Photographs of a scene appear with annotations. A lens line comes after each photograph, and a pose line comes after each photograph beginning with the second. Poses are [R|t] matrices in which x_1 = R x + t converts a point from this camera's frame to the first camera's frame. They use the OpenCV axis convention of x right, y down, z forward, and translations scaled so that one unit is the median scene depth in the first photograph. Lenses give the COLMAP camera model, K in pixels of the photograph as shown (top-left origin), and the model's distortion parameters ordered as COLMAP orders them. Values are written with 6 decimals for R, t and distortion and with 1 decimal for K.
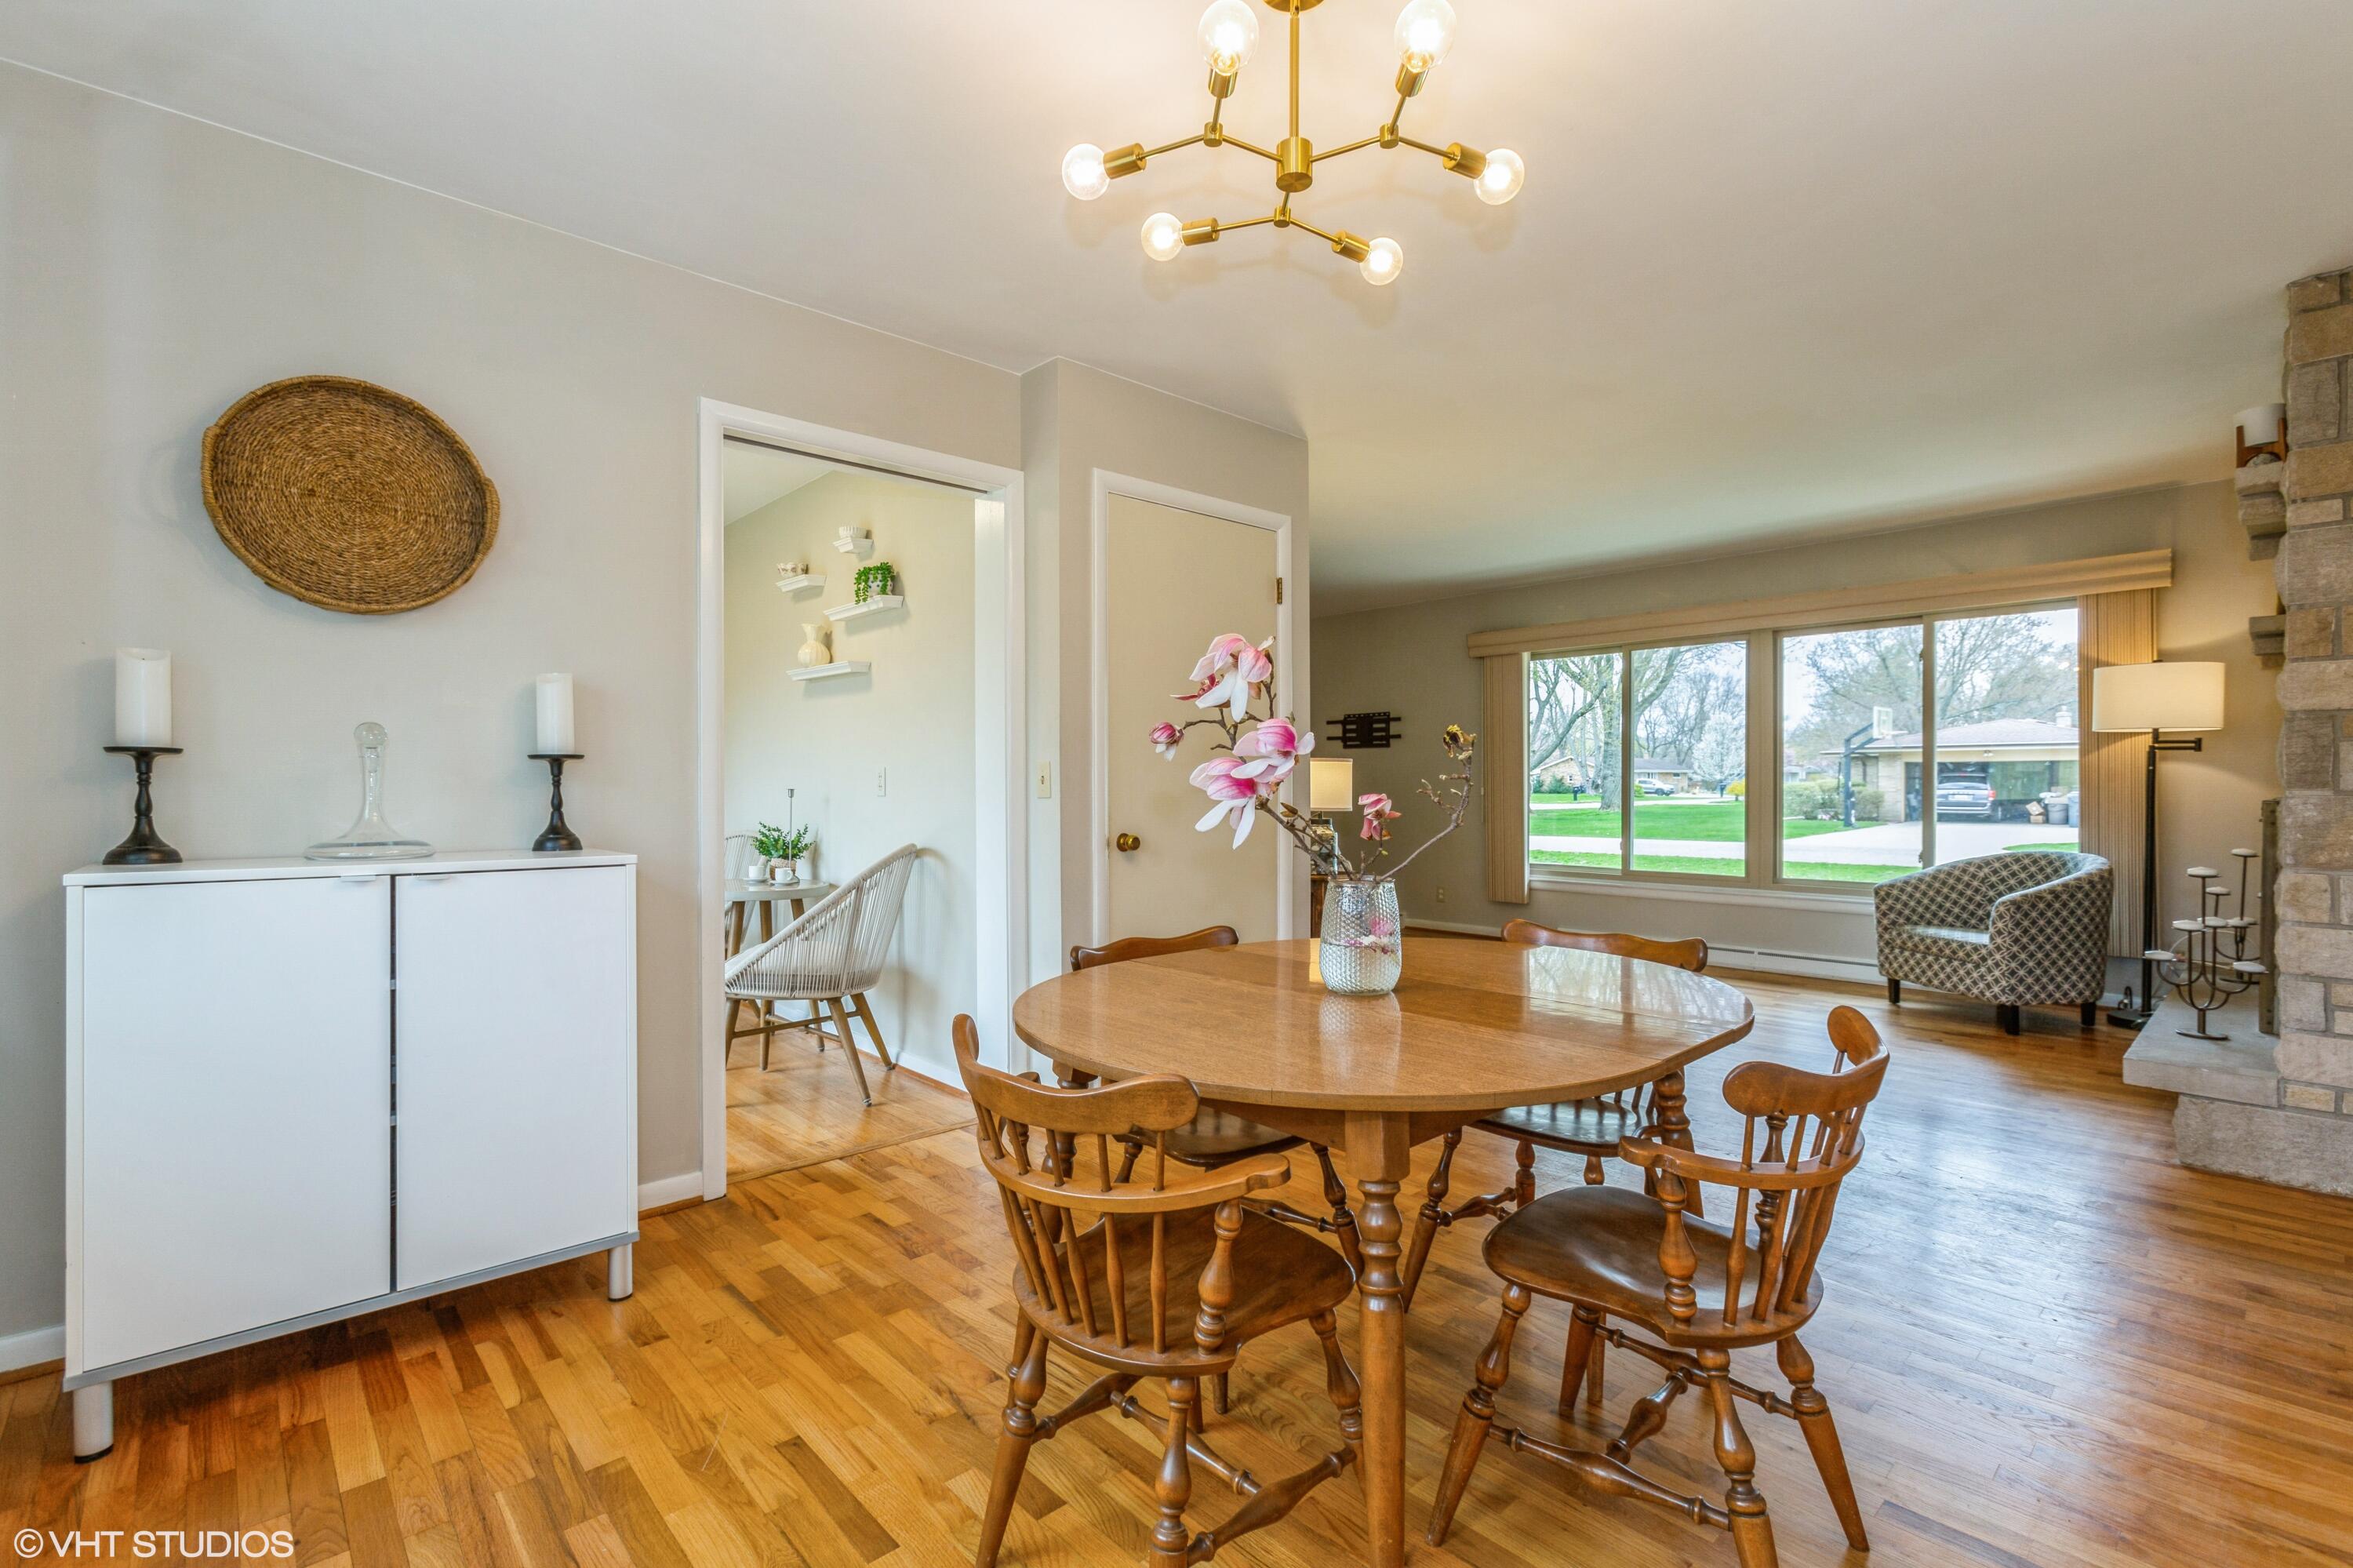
lens RADIAL K [[1053.1, 0, 1160.4], [0, 1053.1, 782.0], [0, 0, 1]] dist [-0.002884, 0.004062]
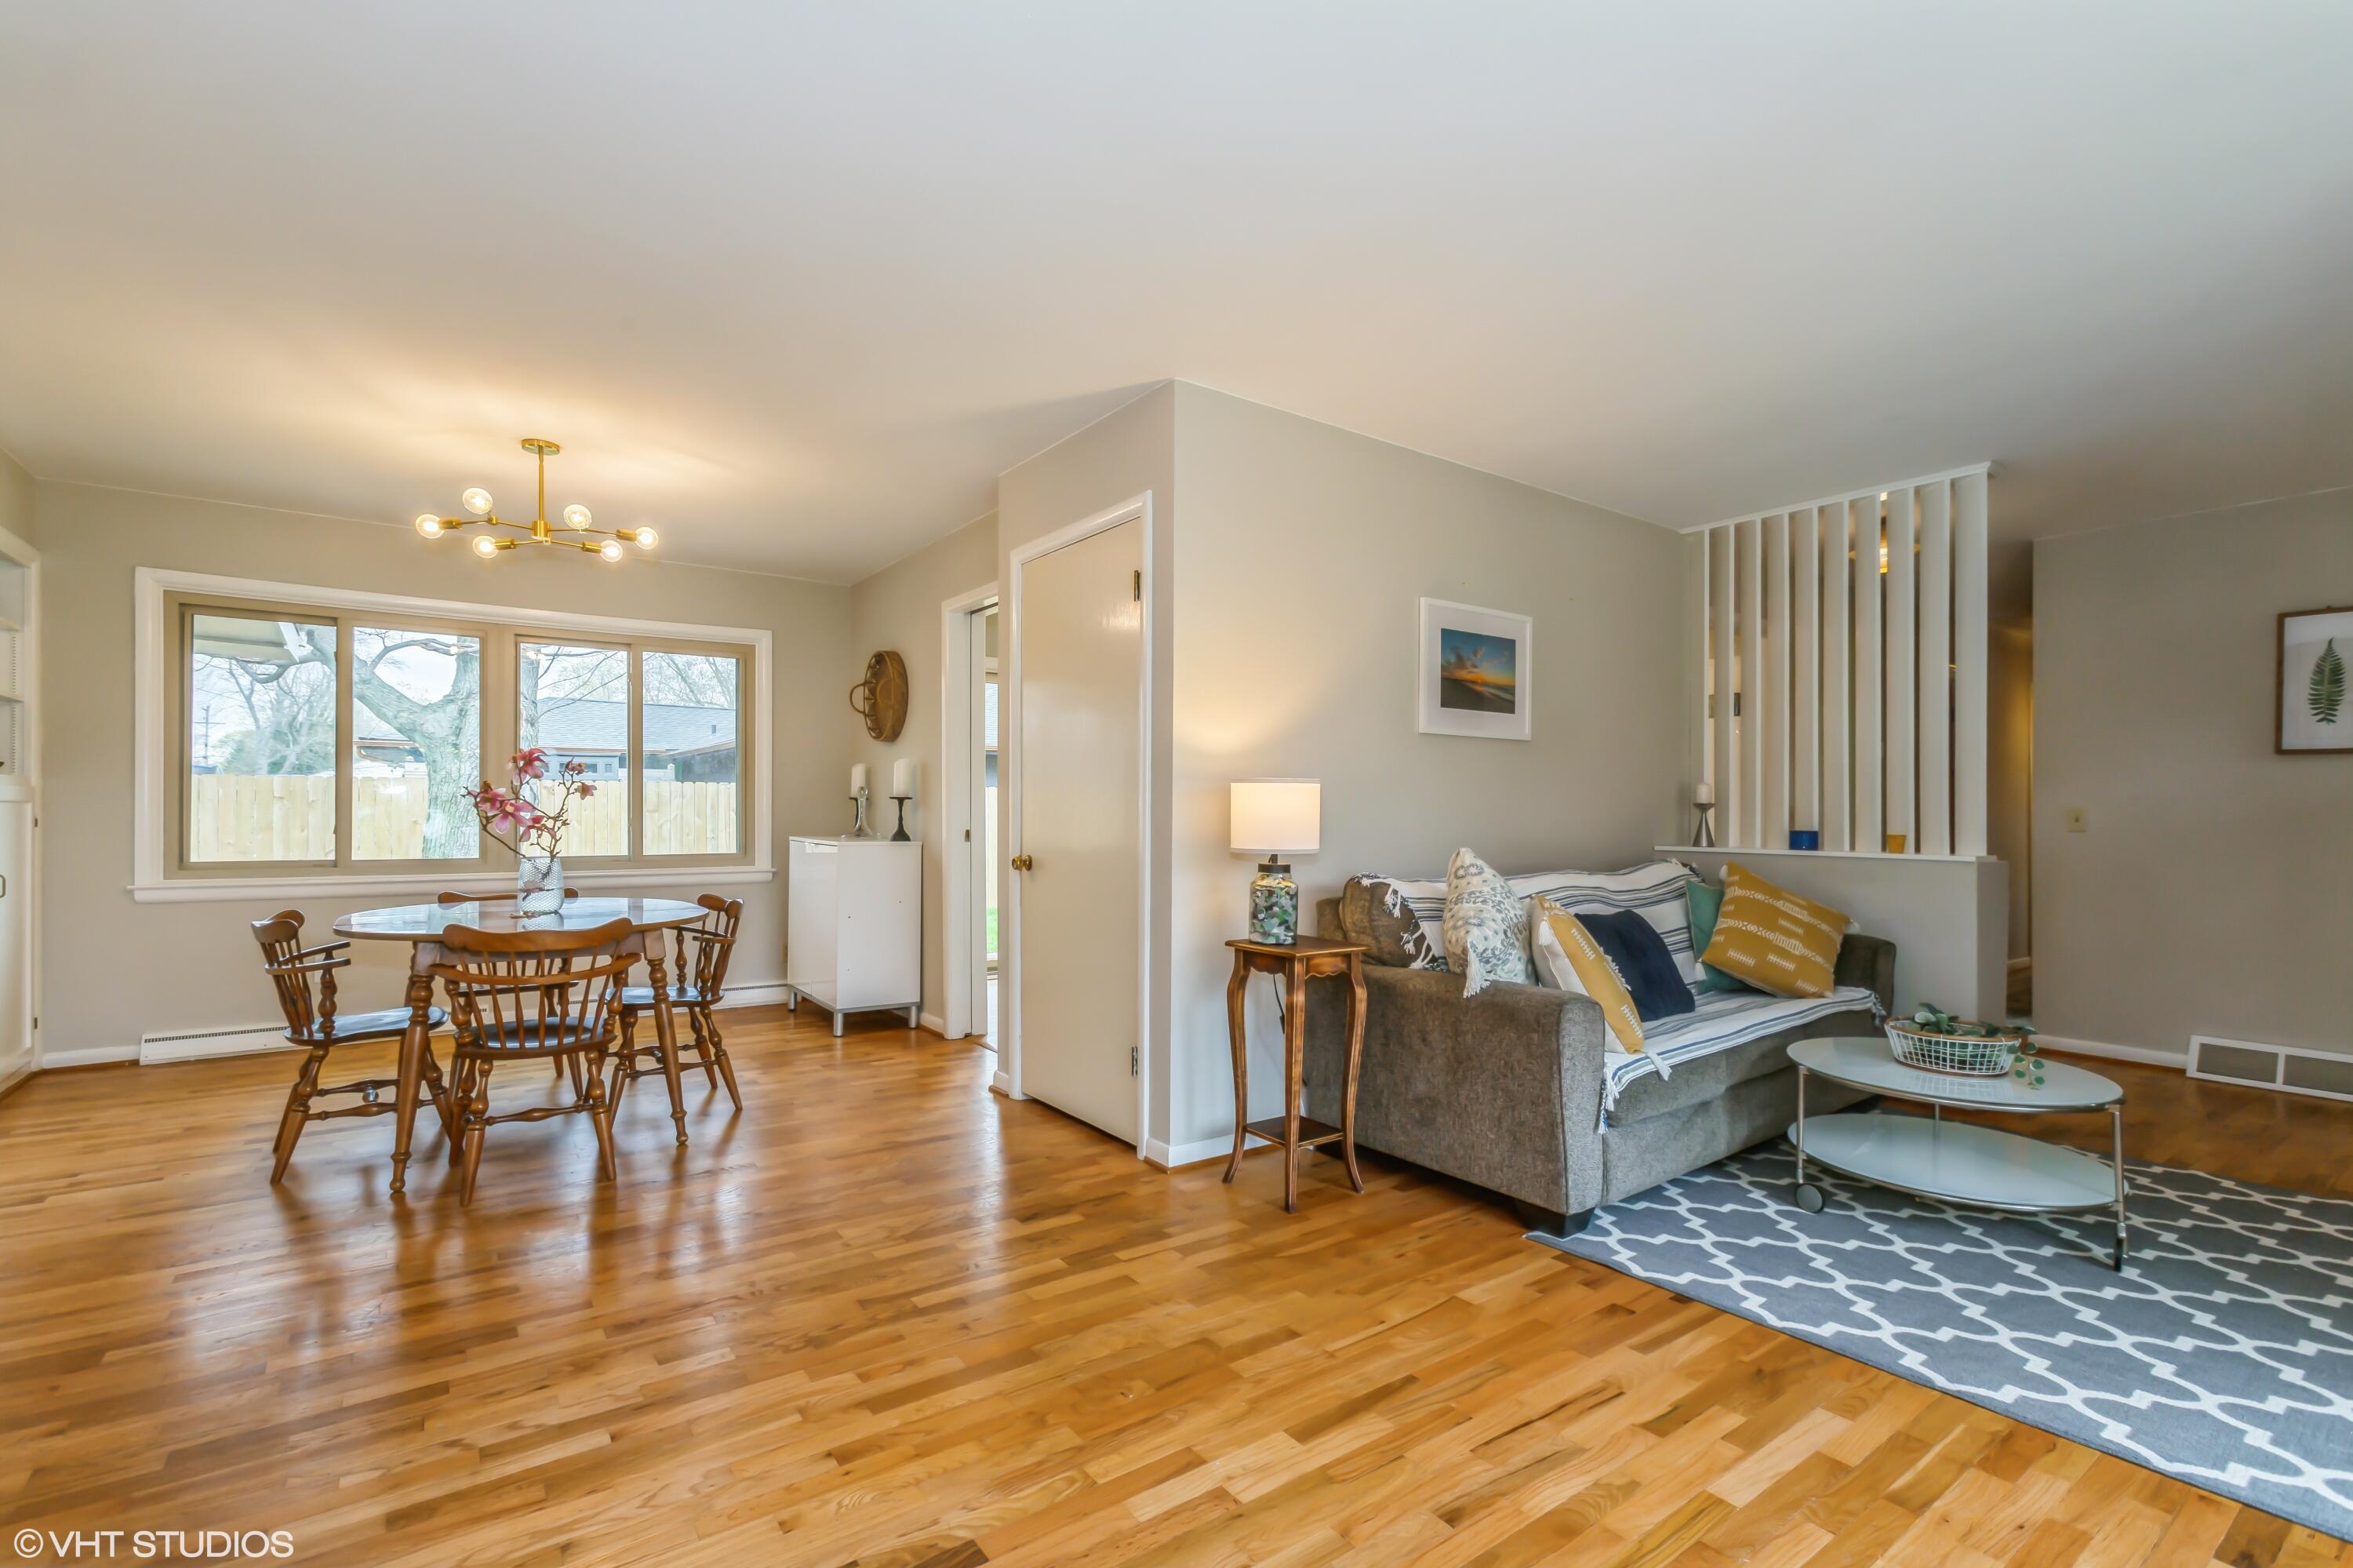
lens RADIAL K [[1053.1, 0, 1166.8], [0, 1053.1, 811.6], [0, 0, 1]] dist [-0.002884, 0.004062]
pose [[-0.114147, 0.001170, -0.993463, 0.477416], [-0.004045, 0.999990, 0.001643, -0.000778], [0.993456, 0.004206, -0.114141, 0.559504]]
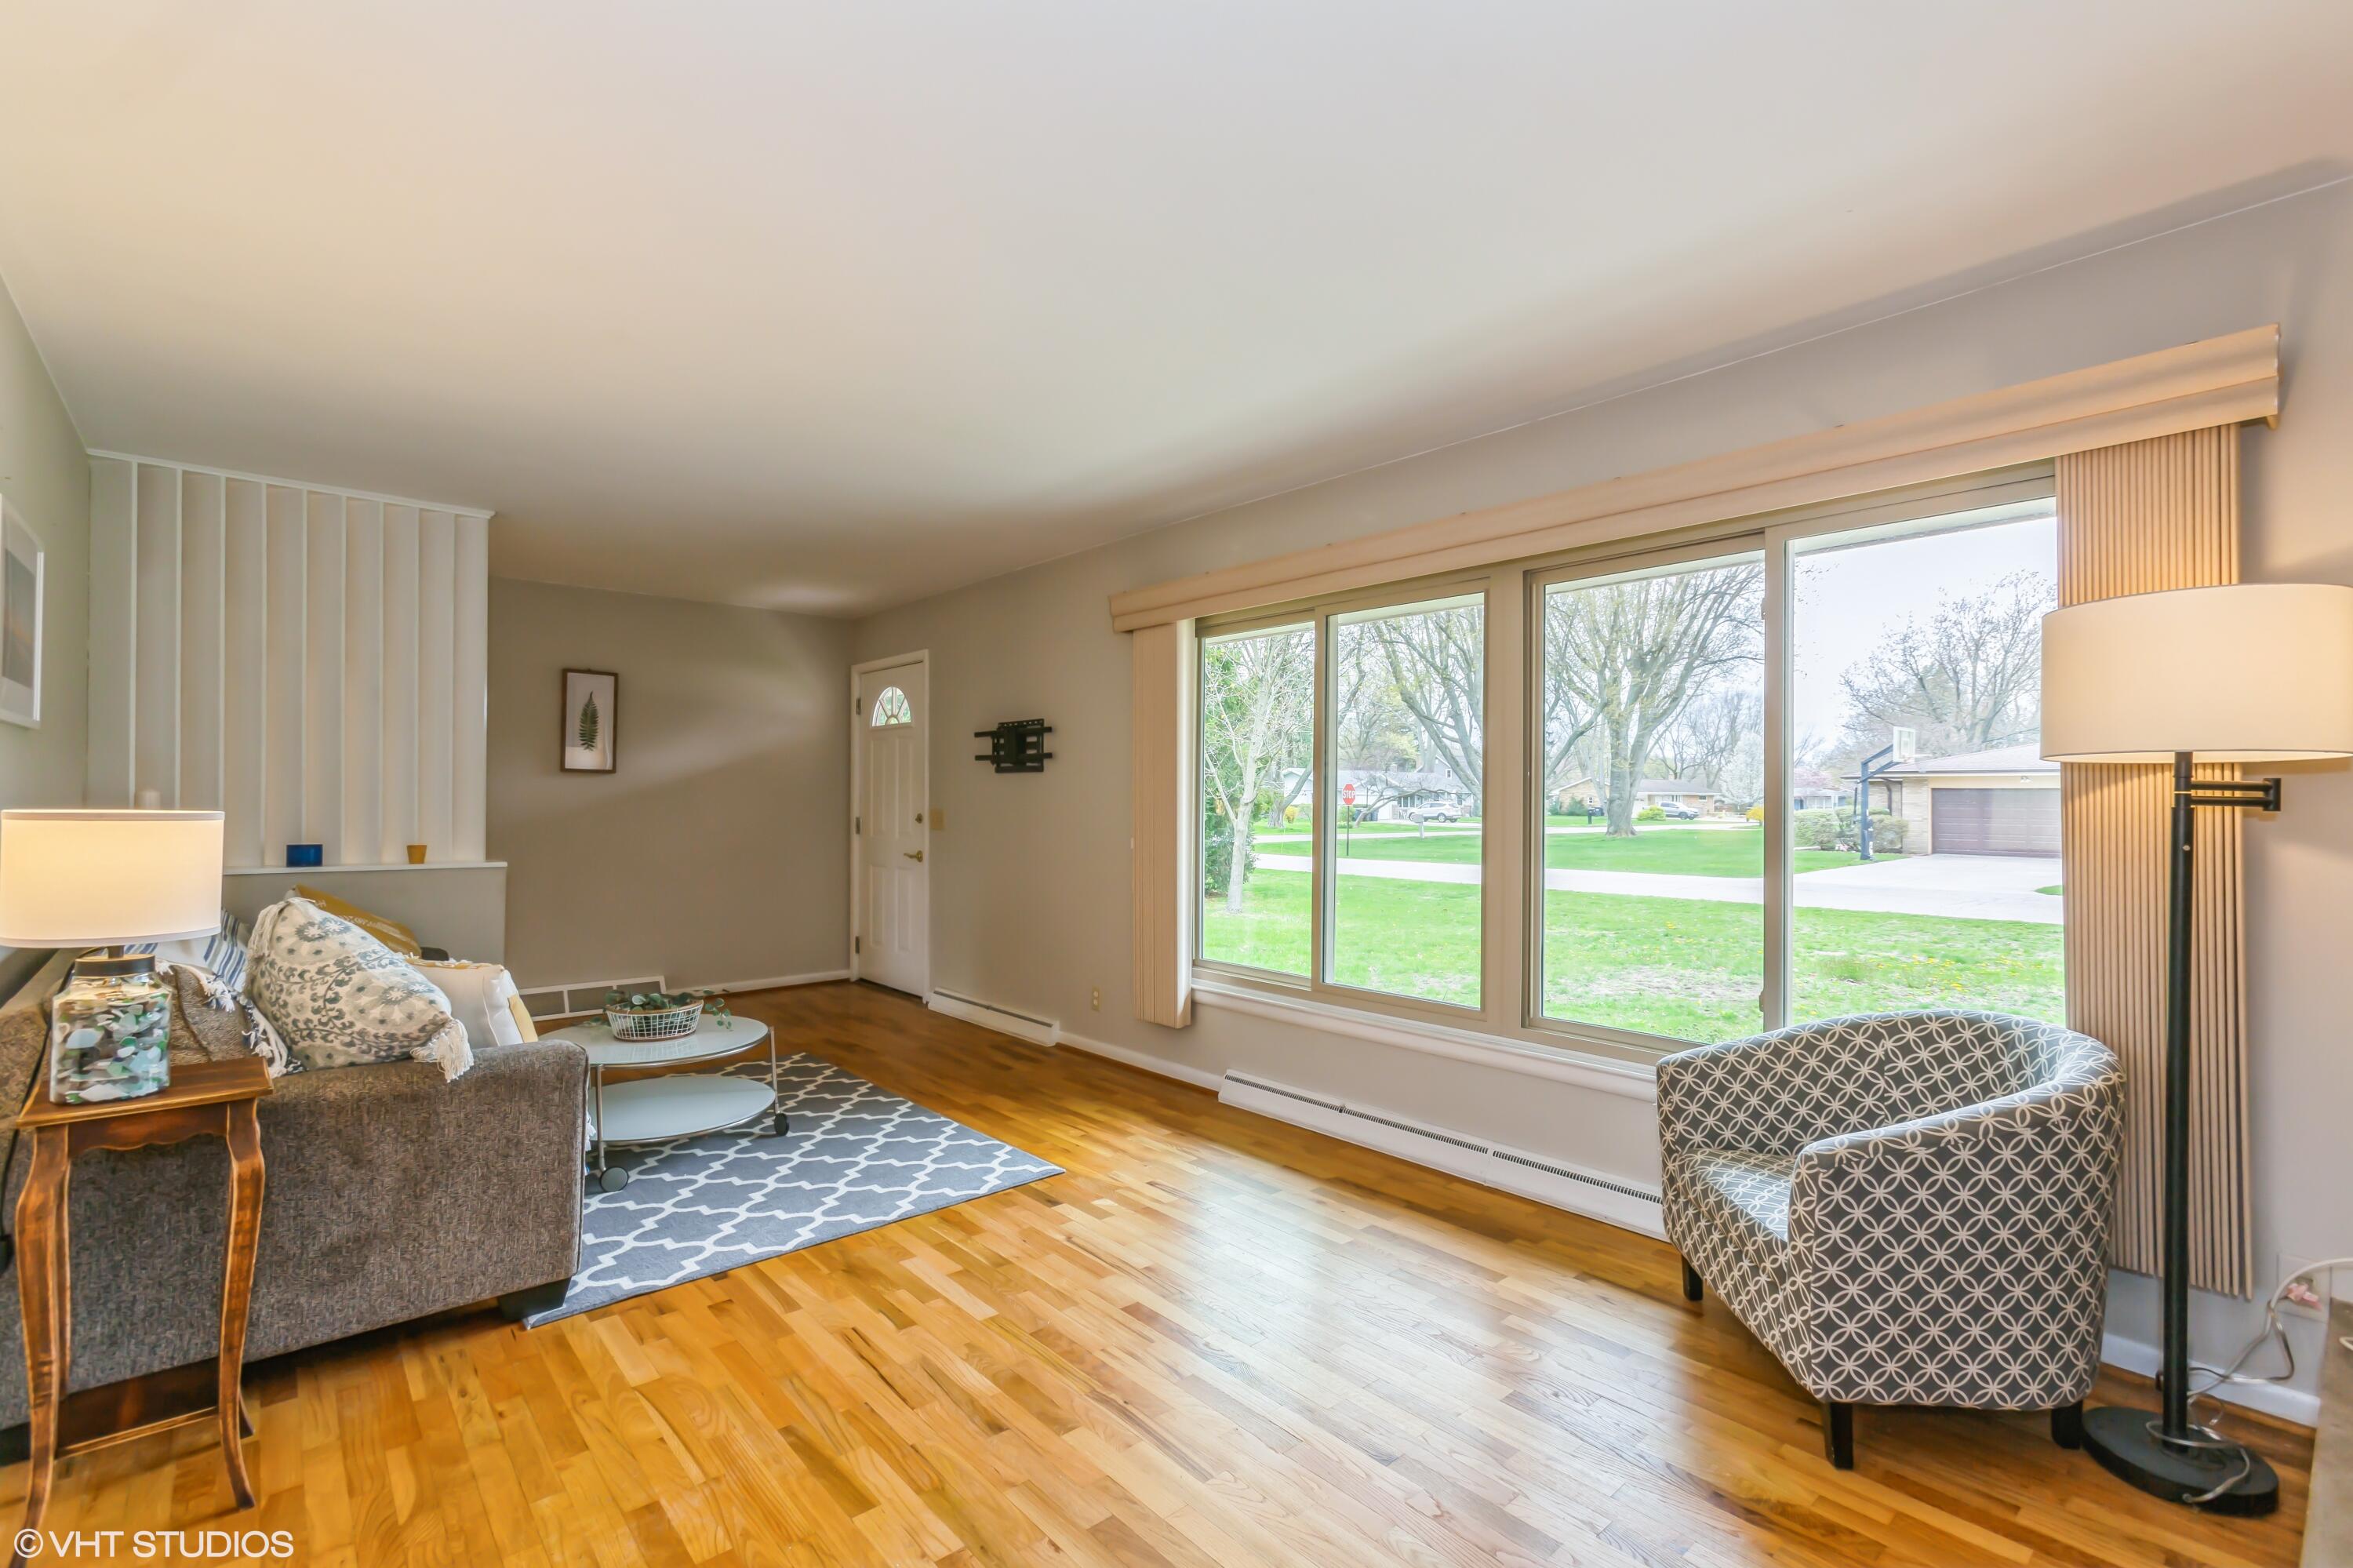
lens RADIAL K [[1053.1, 0, 1161.9], [0, 1053.1, 792.2], [0, 0, 1]] dist [-0.002884, 0.004062]
pose [[0.999564, 0.008360, -0.028314, 0.313777], [-0.008545, 0.999943, -0.006407, -0.016476], [0.028259, 0.006646, 0.999579, 0.337525]]
